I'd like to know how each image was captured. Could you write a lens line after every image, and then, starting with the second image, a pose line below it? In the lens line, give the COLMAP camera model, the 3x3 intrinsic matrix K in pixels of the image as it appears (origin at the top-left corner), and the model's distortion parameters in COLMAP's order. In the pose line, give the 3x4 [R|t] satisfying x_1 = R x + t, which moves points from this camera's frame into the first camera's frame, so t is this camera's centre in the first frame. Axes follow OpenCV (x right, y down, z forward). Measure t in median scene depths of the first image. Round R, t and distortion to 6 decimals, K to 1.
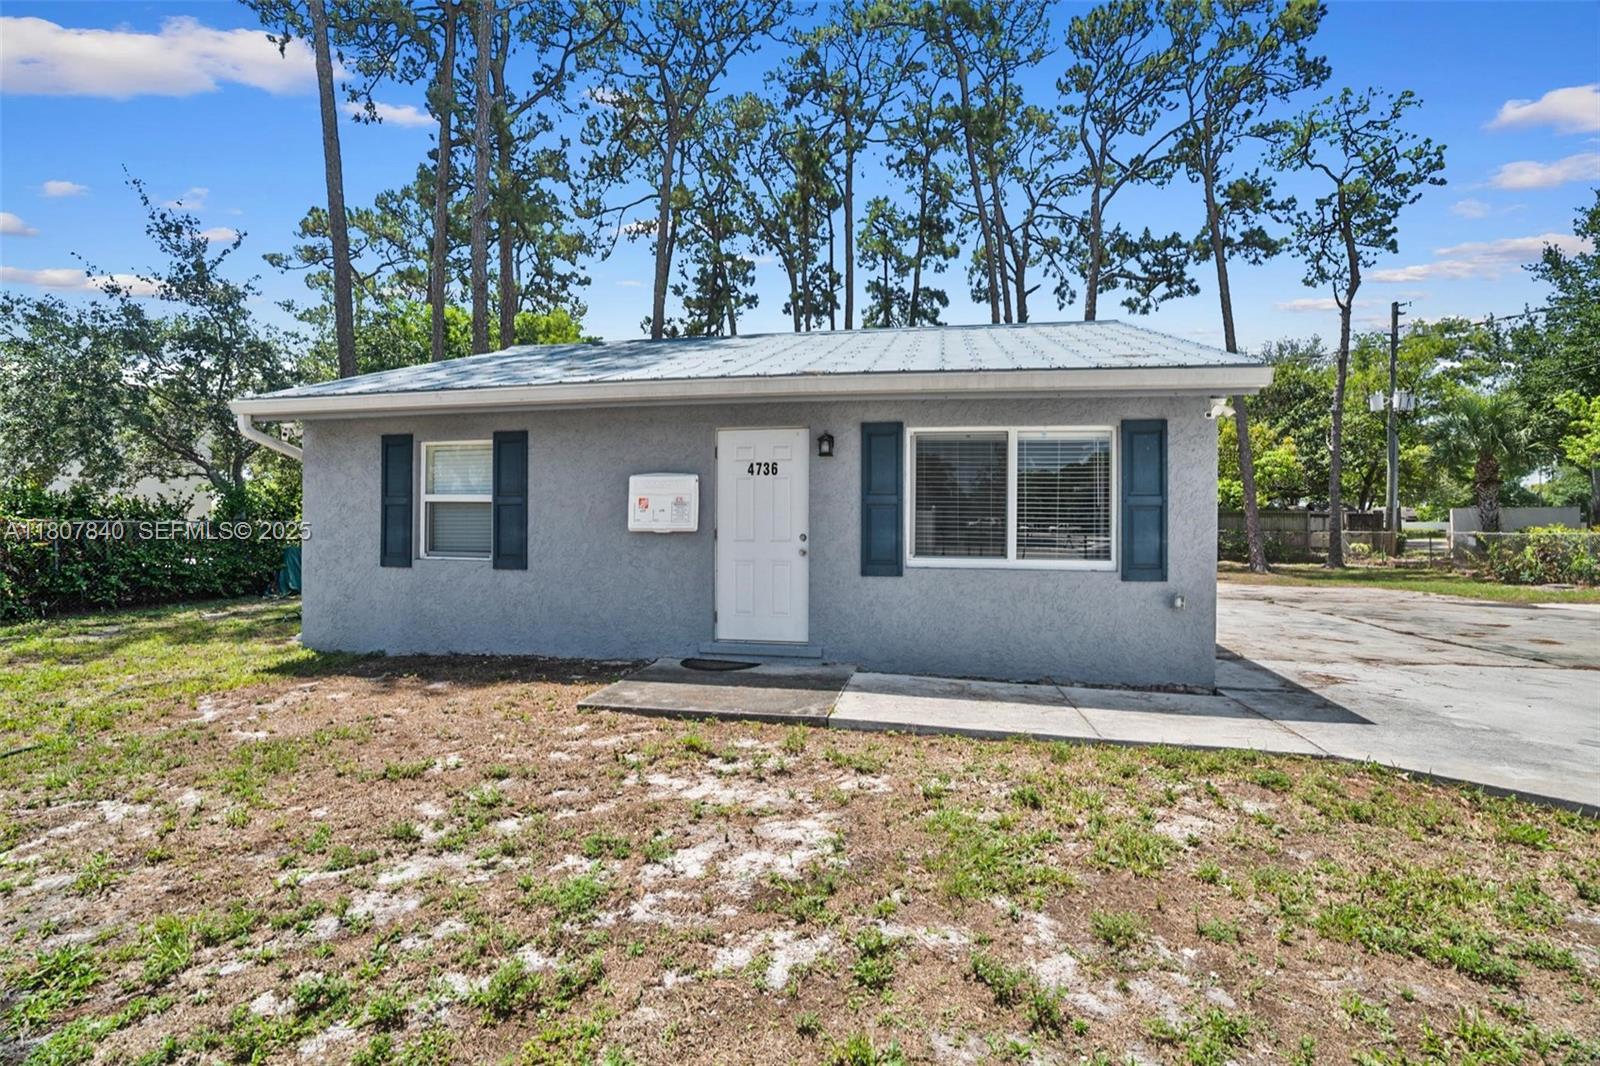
lens RADIAL K [[748.8, 0, 809.7], [0, 748.8, 520.0], [0, 0, 1]] dist [-0.038422, 0.001691]
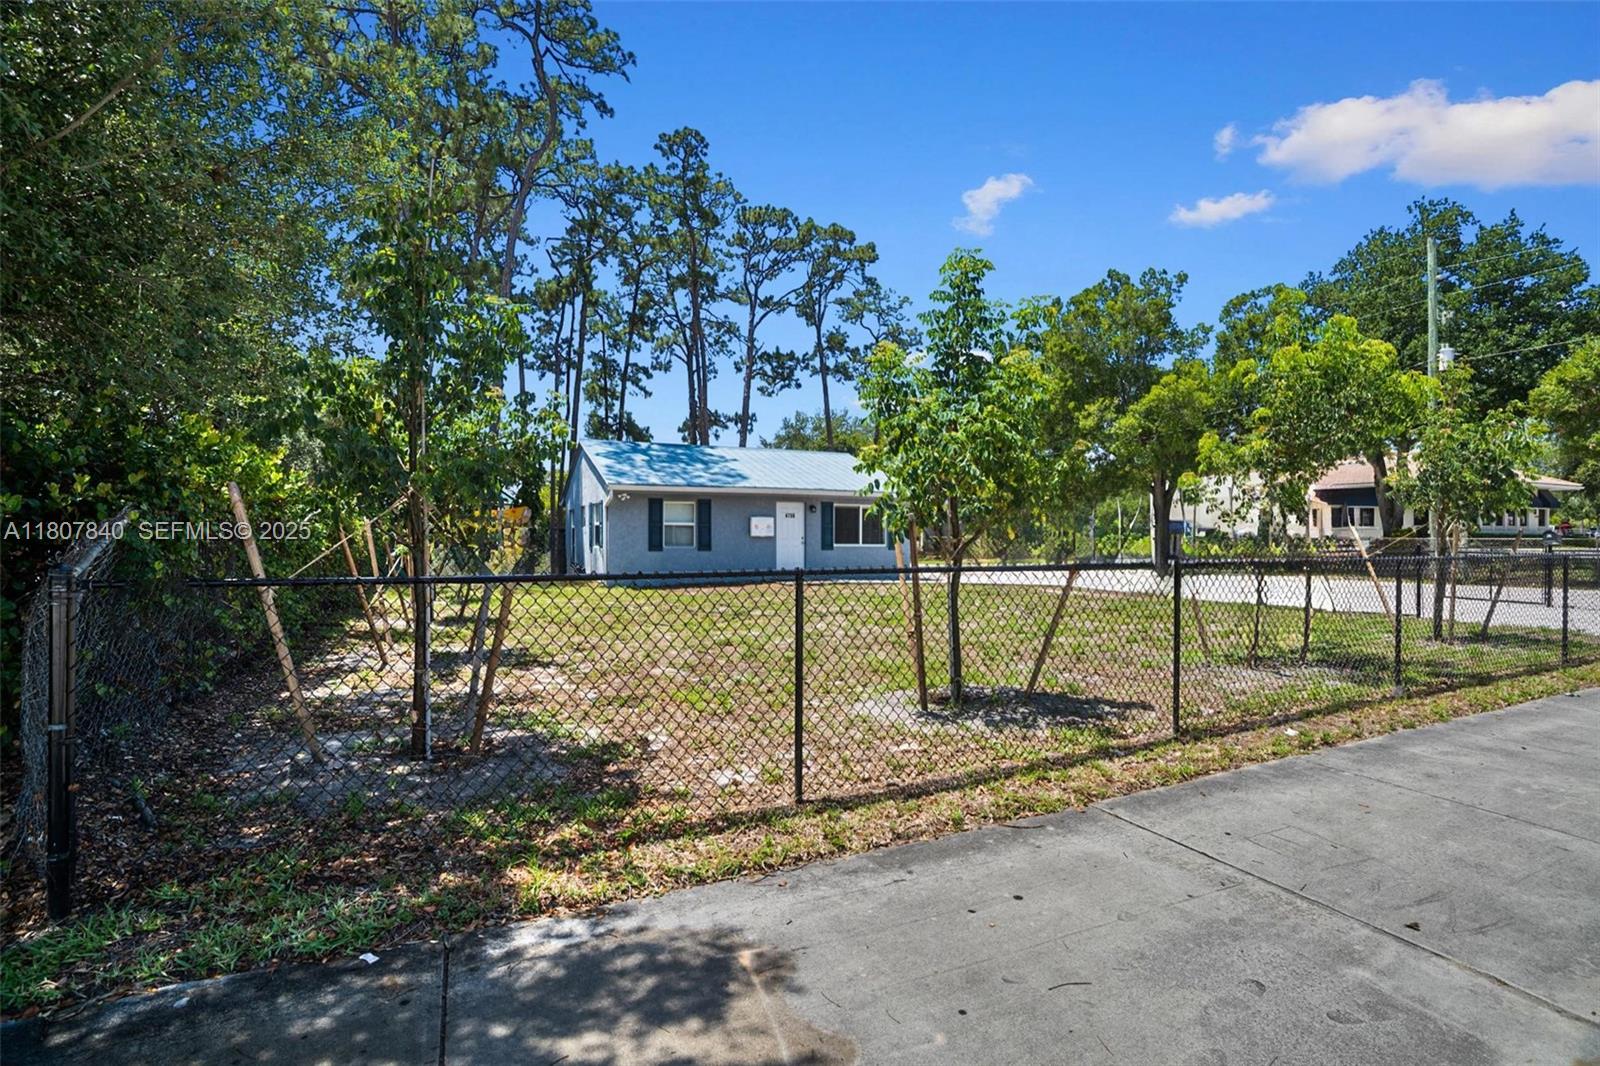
lens RADIAL K [[748.8, 0, 809.7], [0, 748.8, 520.0], [0, 0, 1]] dist [-0.038422, 0.001691]
pose [[0.819356, 0.005565, 0.573258, -0.410066], [-0.000438, 0.999959, -0.009082, -0.005359], [-0.573285, 0.007190, 0.819325, -0.362192]]
